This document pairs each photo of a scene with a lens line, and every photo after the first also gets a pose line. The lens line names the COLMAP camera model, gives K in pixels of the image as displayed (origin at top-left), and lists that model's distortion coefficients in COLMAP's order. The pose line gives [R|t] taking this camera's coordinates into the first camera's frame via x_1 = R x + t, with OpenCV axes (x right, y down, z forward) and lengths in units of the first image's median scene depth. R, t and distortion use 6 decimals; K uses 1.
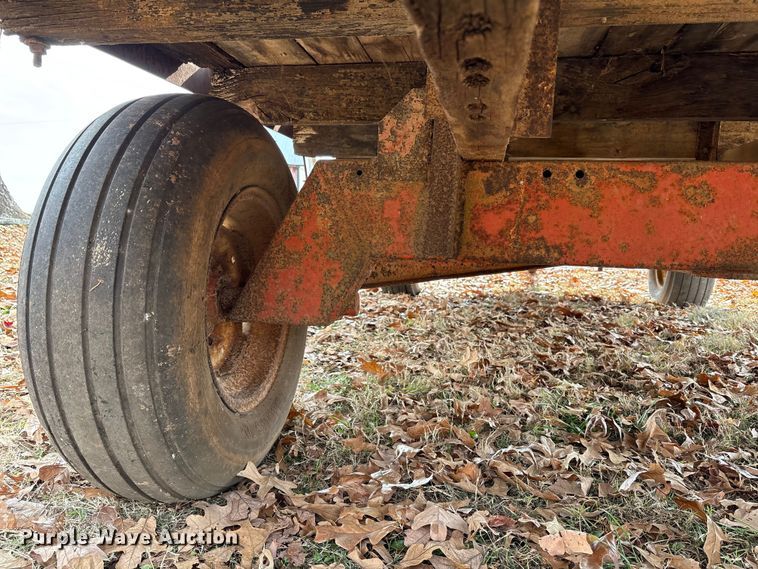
lens RADIAL K [[581.0, 0, 380.0], [0, 581.0, 283.7], [0, 0, 1]] dist [0.030249, -0.044128]
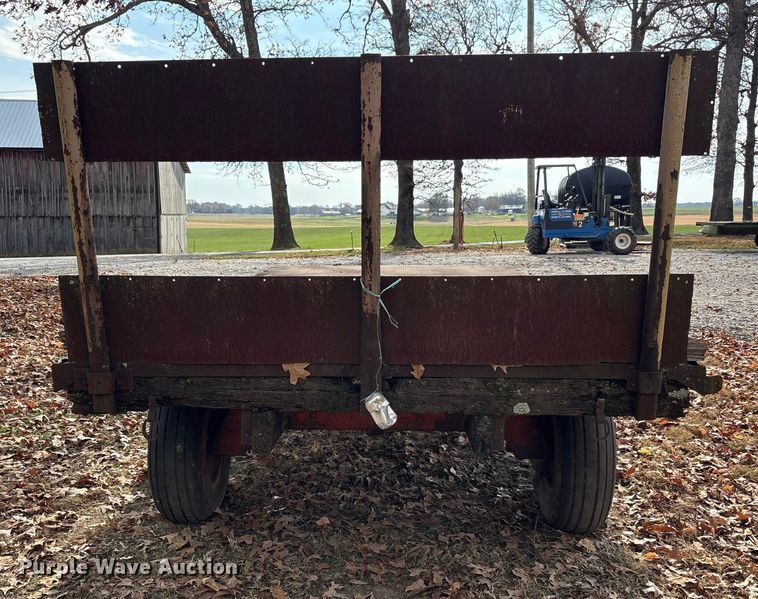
lens RADIAL K [[813.0, 0, 378.3], [0, 813.0, 299.2], [0, 0, 1]] dist [0.044284, 0.000000]
pose [[0.990488, -0.051478, 0.127609, 0.078483], [0.047170, 0.998218, 0.036558, -0.722600], [-0.129263, -0.030191, 0.991151, -2.685025]]
